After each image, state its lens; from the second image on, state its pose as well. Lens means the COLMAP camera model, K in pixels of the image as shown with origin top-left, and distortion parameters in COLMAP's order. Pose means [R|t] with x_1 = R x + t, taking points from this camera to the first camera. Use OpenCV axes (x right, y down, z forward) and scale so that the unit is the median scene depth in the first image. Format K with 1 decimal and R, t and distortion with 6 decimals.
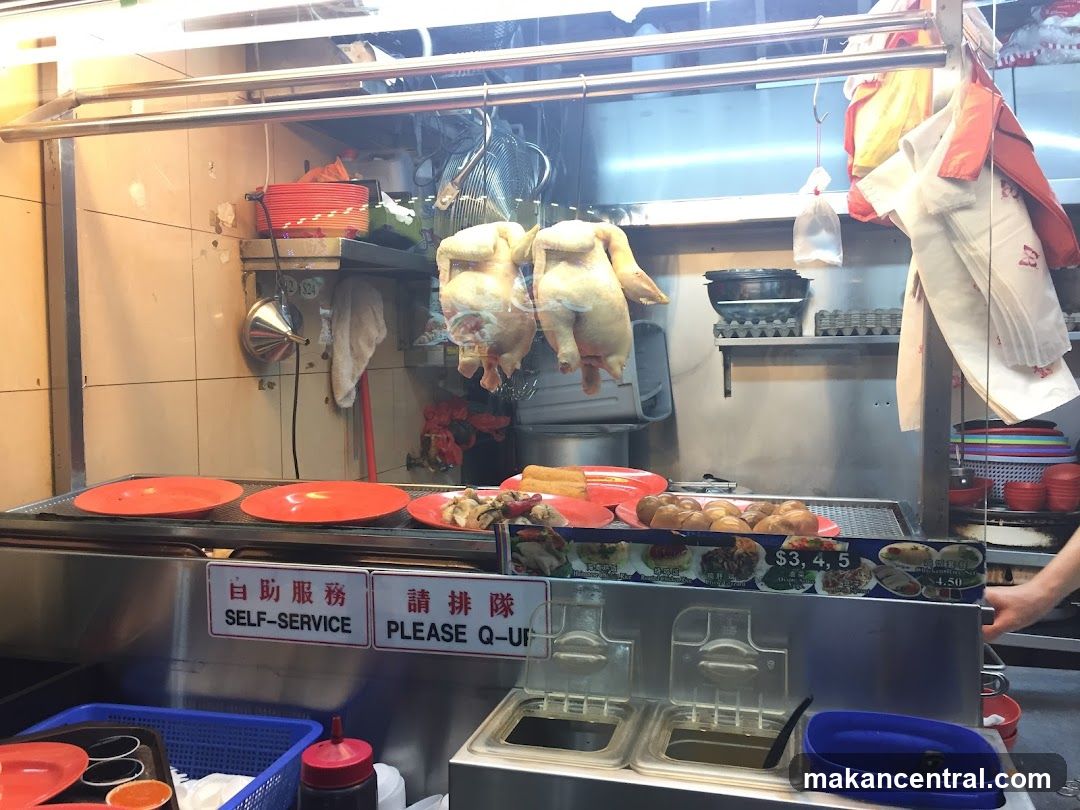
lens RADIAL K [[922.8, 0, 540.0], [0, 922.8, 405.0], [0, 0, 1]] dist [0.114966, -0.161407]
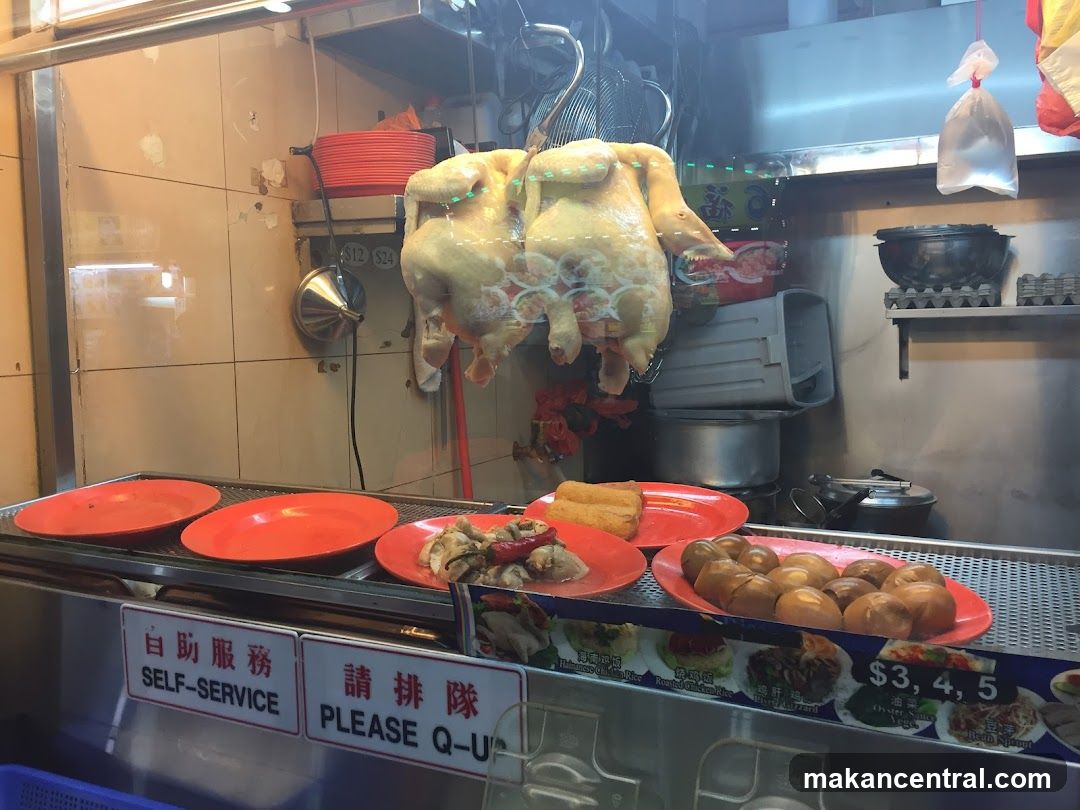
lens RADIAL K [[922.8, 0, 540.0], [0, 922.8, 405.0], [0, 0, 1]] dist [0.114966, -0.161407]
pose [[0.980983, 0.012071, -0.193720, 0.136771], [-0.006728, 0.999579, 0.028215, -0.021547], [0.193979, -0.026376, 0.980651, 0.313368]]
